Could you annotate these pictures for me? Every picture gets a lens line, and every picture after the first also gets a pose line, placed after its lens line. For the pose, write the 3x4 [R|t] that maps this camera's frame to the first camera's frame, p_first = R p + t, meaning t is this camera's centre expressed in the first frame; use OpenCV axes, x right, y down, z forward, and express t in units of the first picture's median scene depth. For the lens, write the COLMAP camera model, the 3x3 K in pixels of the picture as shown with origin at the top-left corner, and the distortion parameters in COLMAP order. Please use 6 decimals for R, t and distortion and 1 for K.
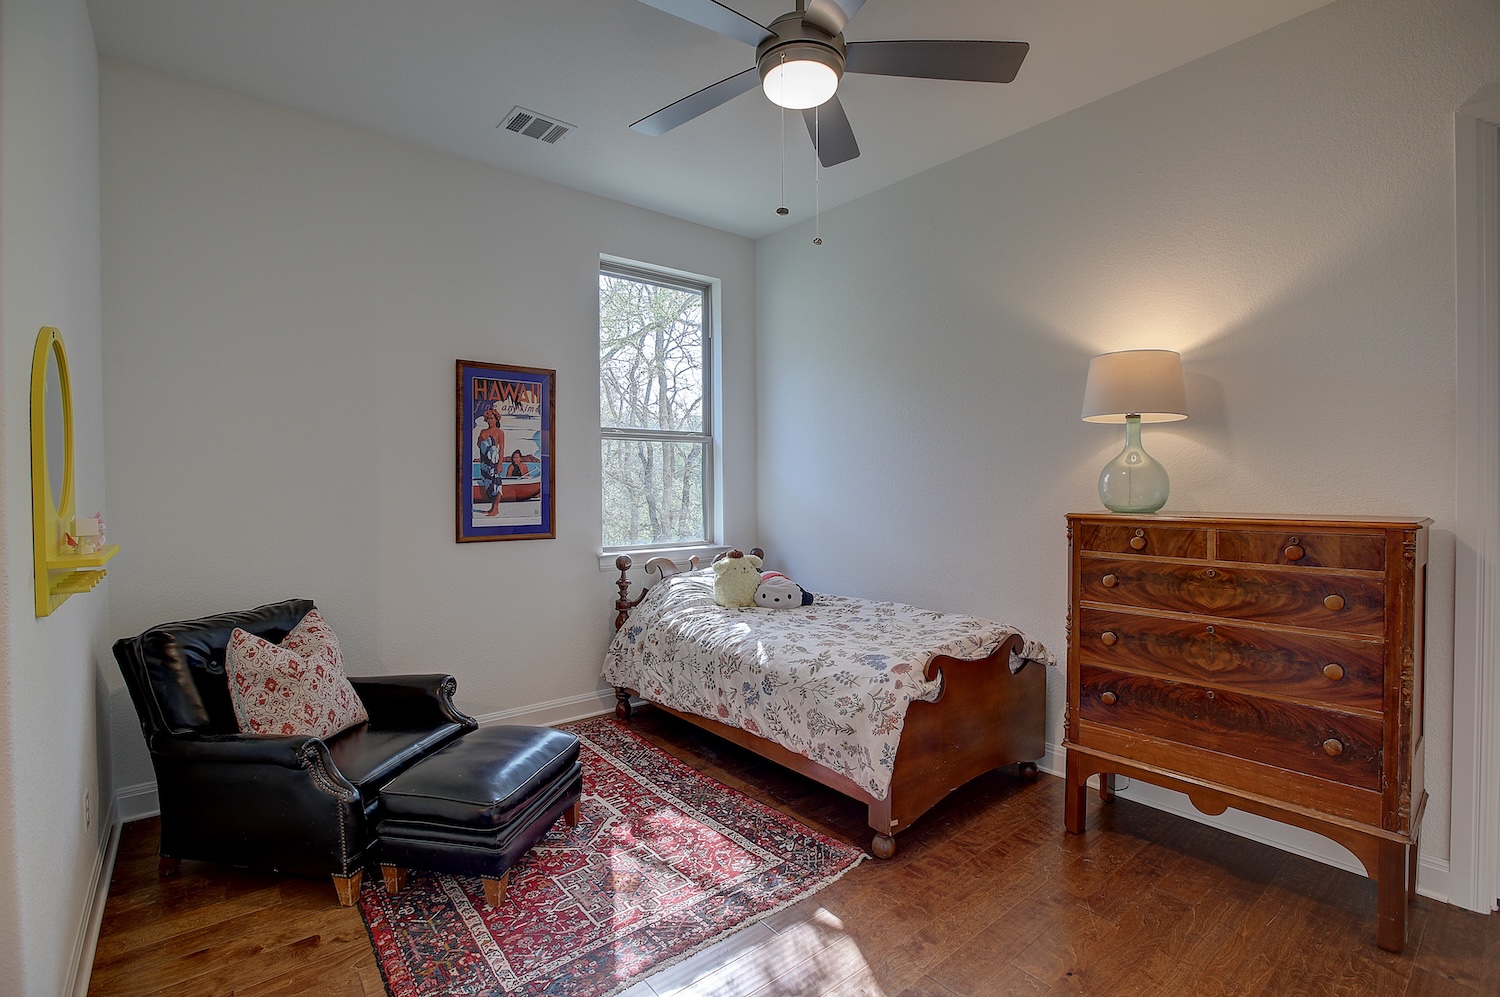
lens RADIAL K [[683.5, 0, 752.6], [0, 683.5, 494.8], [0, 0, 1]] dist [-0.038364, 0.010078]
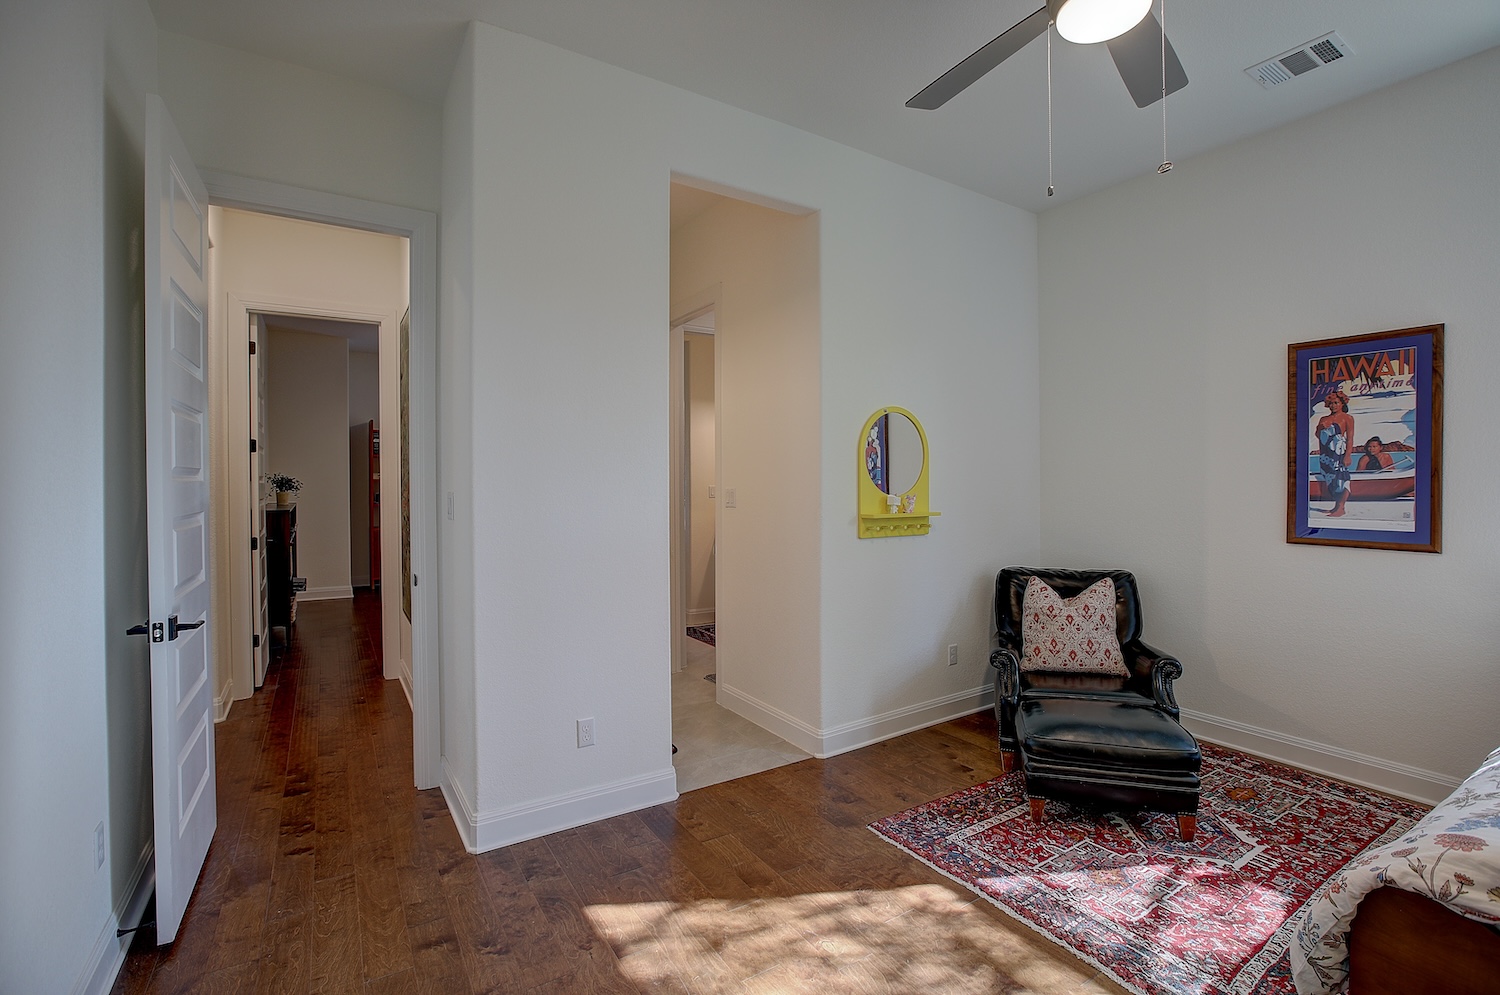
lens RADIAL K [[683.5, 0, 751.7], [0, 683.5, 492.0], [0, 0, 1]] dist [-0.038364, 0.010078]
pose [[-0.118728, 0.019482, -0.992736, 0.549254], [-0.011529, 0.999713, 0.020998, -0.009130], [0.992860, 0.013938, -0.118469, 0.376560]]
